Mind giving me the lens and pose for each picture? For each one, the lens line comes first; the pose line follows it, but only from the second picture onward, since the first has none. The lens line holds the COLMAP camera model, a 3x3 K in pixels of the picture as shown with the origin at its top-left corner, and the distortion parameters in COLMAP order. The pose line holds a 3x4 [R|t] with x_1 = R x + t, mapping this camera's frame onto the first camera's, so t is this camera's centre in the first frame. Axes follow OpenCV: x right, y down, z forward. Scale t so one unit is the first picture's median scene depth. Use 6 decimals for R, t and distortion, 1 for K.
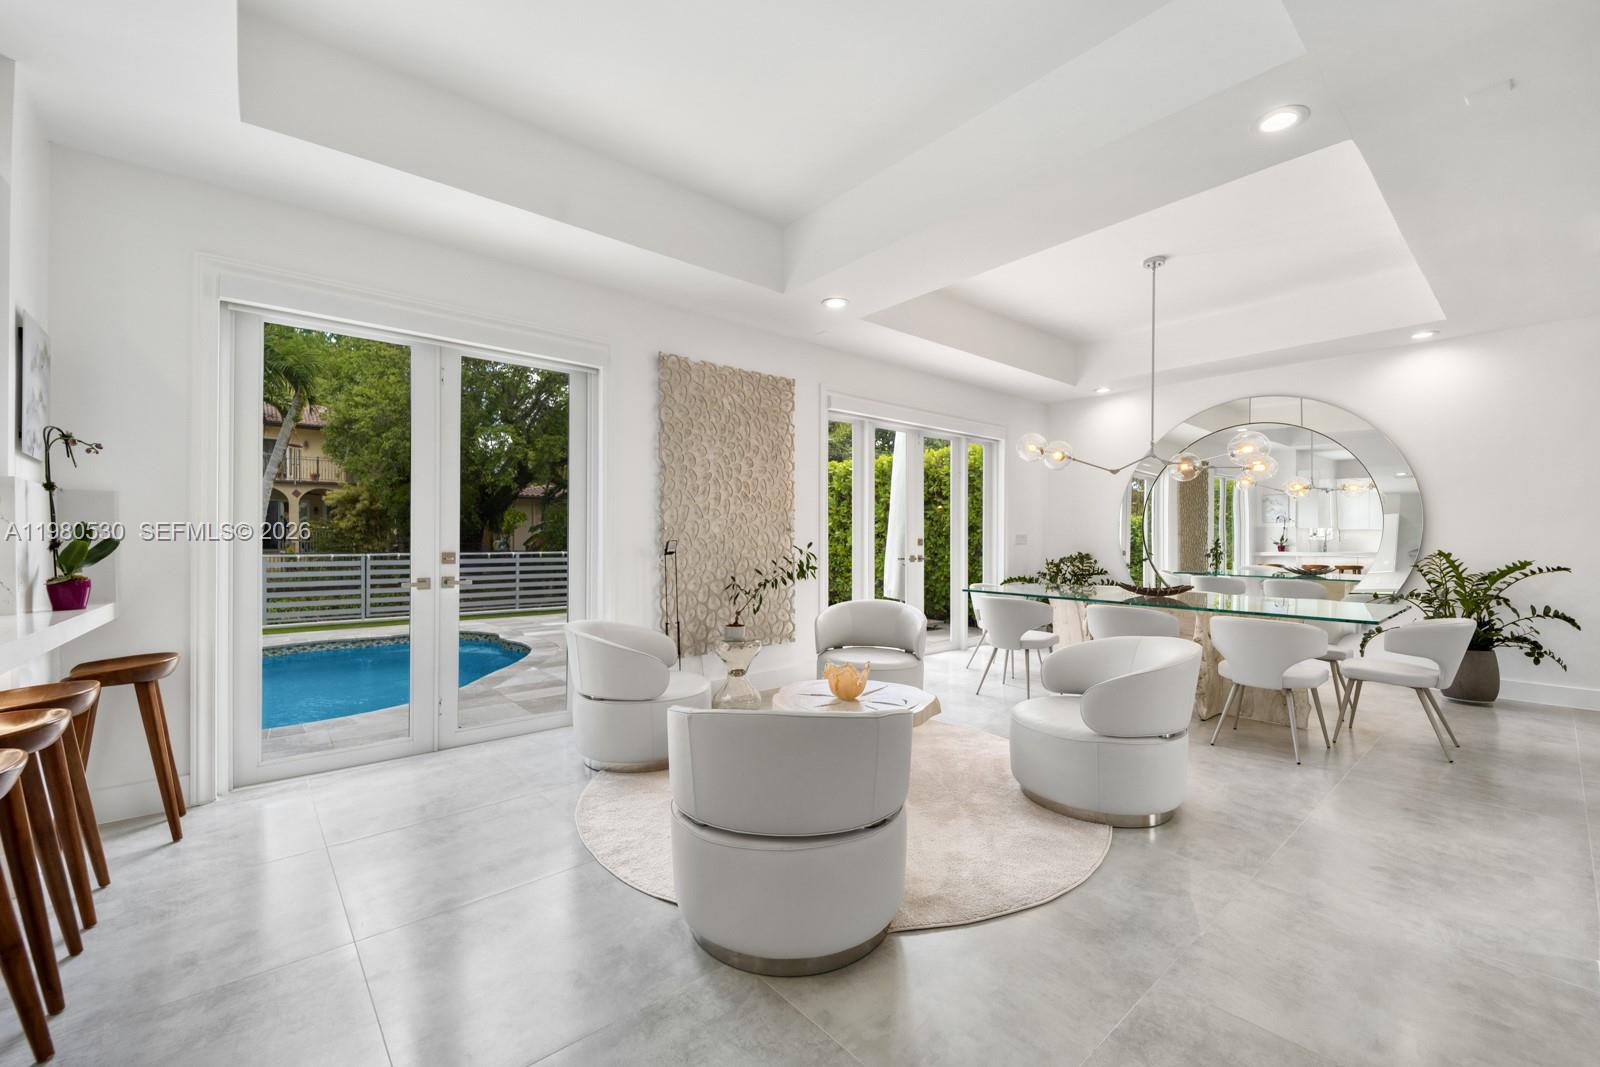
lens RADIAL K [[657.3, 0, 771.6], [0, 657.3, 550.1], [0, 0, 1]] dist [0.016109, -0.004049]
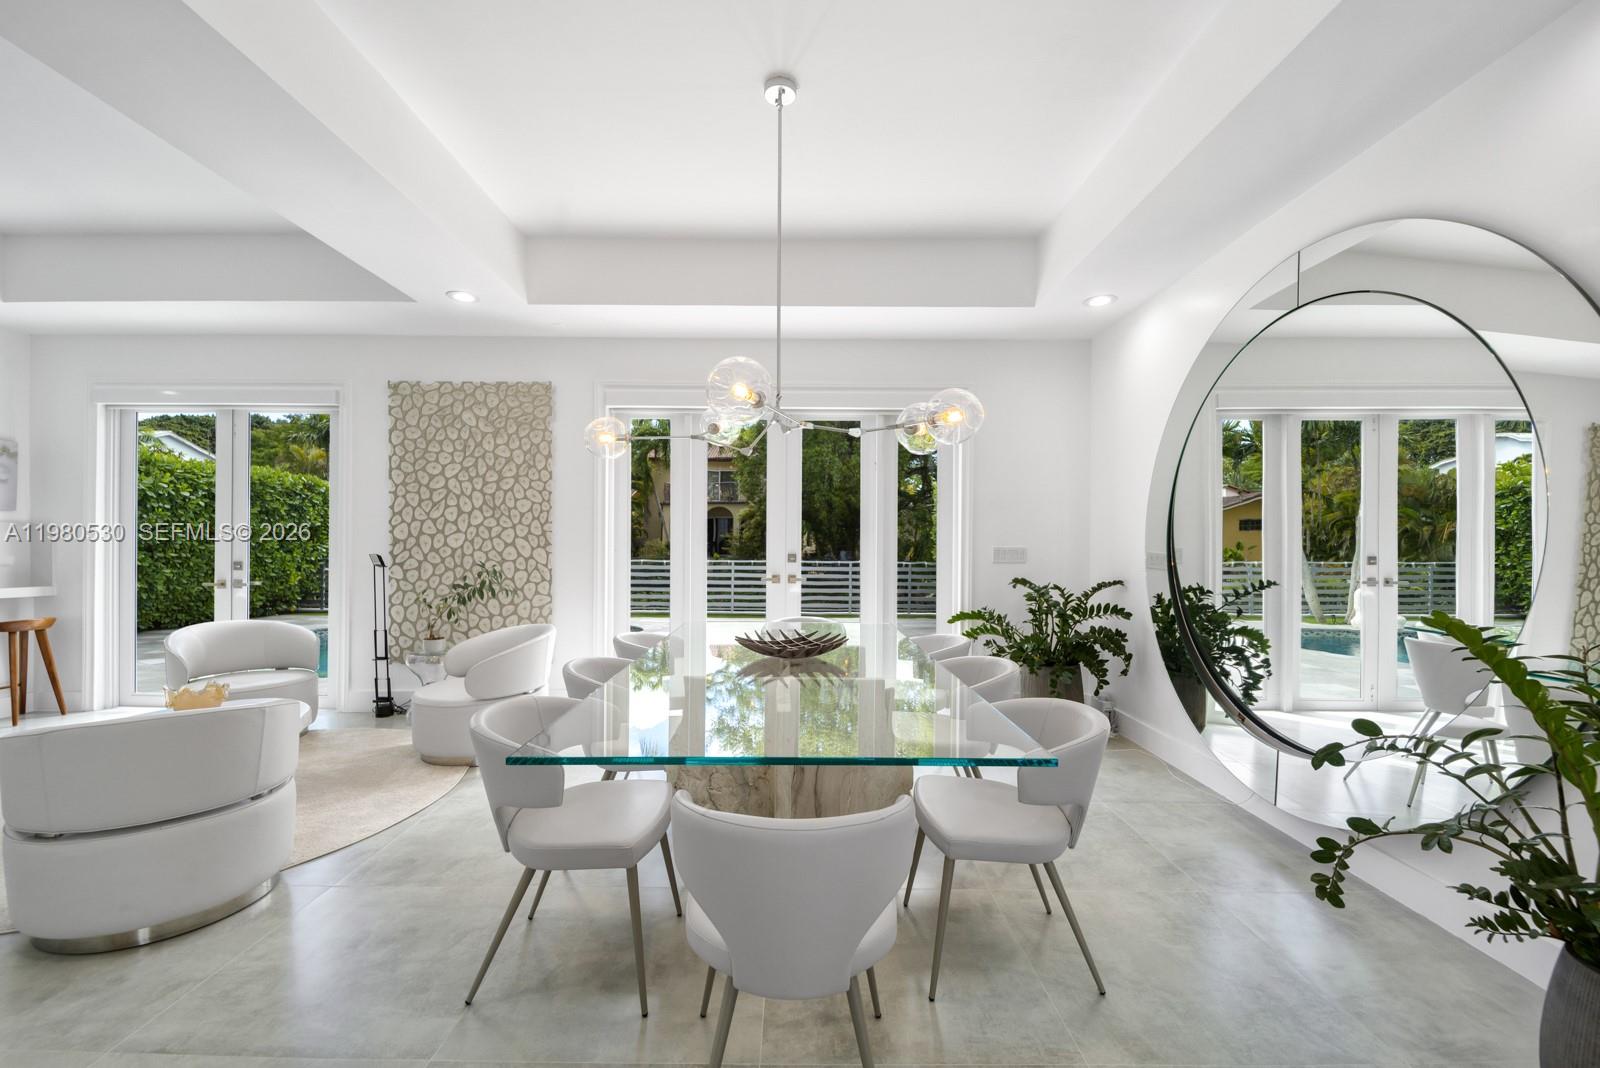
lens RADIAL K [[657.3, 0, 817.2], [0, 657.3, 539.9], [0, 0, 1]] dist [0.016109, -0.004049]
pose [[0.776304, 0.003462, -0.630349, 0.883802], [-0.011270, 0.999901, -0.008388, -0.028235], [0.630258, 0.013616, 0.776266, 0.488700]]
